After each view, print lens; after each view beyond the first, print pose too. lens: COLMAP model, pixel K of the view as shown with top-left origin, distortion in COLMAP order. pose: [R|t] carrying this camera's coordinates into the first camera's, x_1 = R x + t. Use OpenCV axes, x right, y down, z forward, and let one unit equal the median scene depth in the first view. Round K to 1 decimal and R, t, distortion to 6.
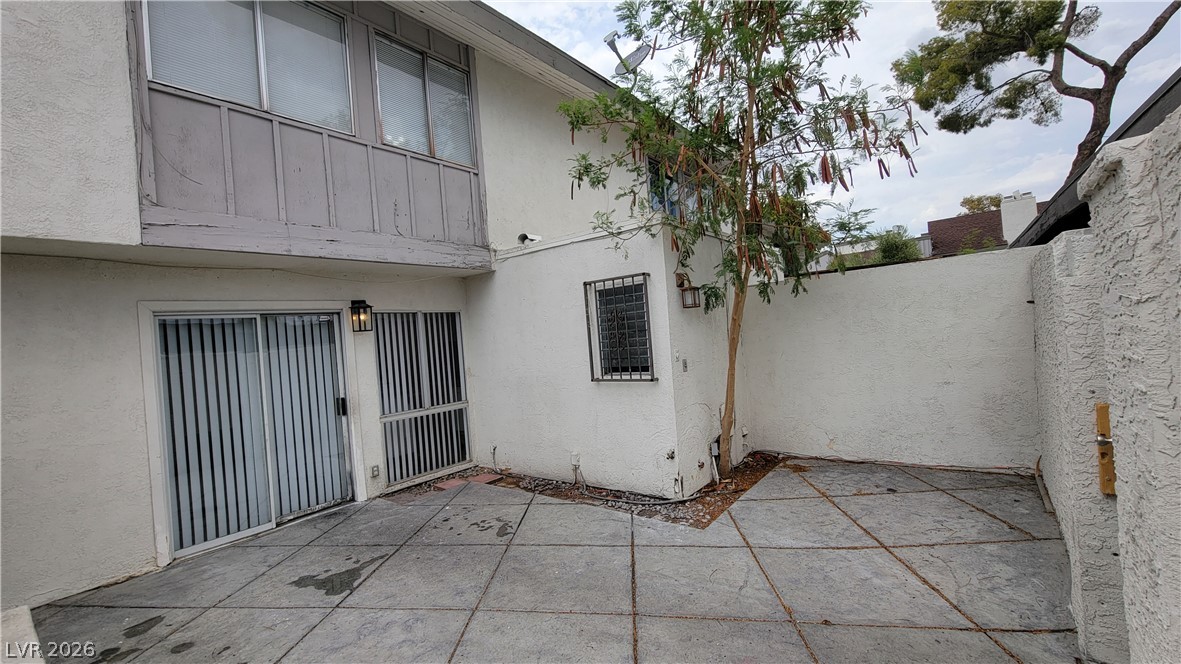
lens RADIAL K [[483.5, 0, 597.5], [0, 483.5, 333.3], [0, 0, 1]] dist [-0.000114, 0.000413]
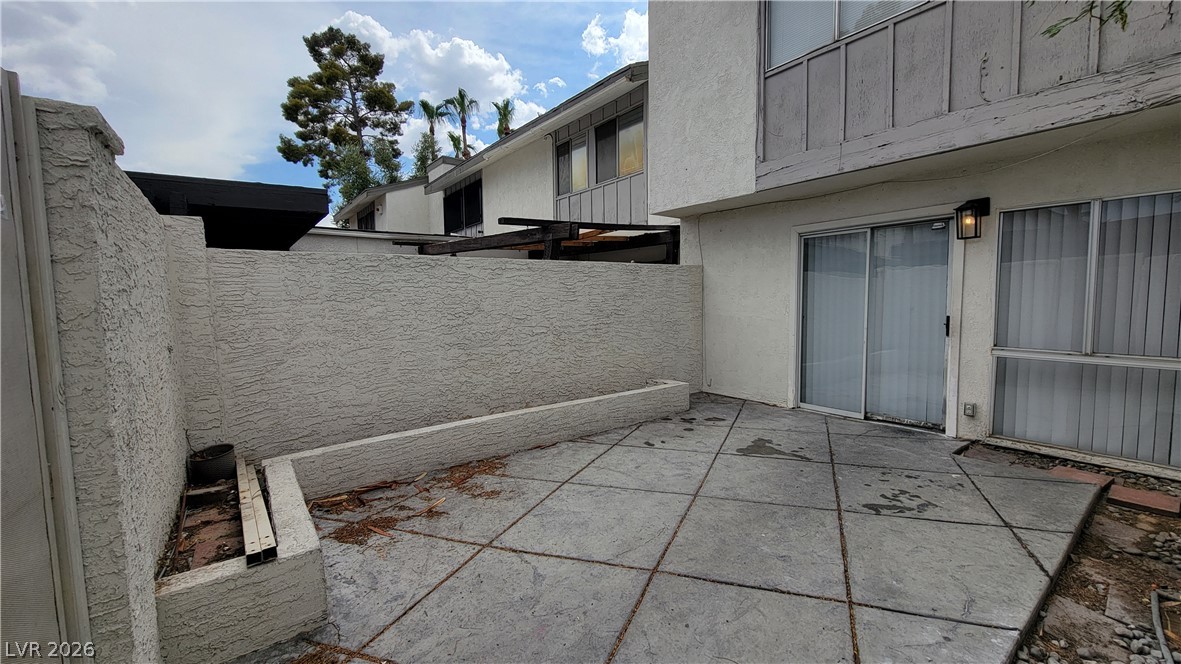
lens RADIAL K [[483.5, 0, 597.5], [0, 483.5, 333.3], [0, 0, 1]] dist [-0.000114, 0.000413]
pose [[-0.252647, 0.155172, -0.955035, 0.606760], [0.041149, 0.987886, 0.149624, 0.008083], [0.966683, -0.001497, -0.255972, 0.770888]]
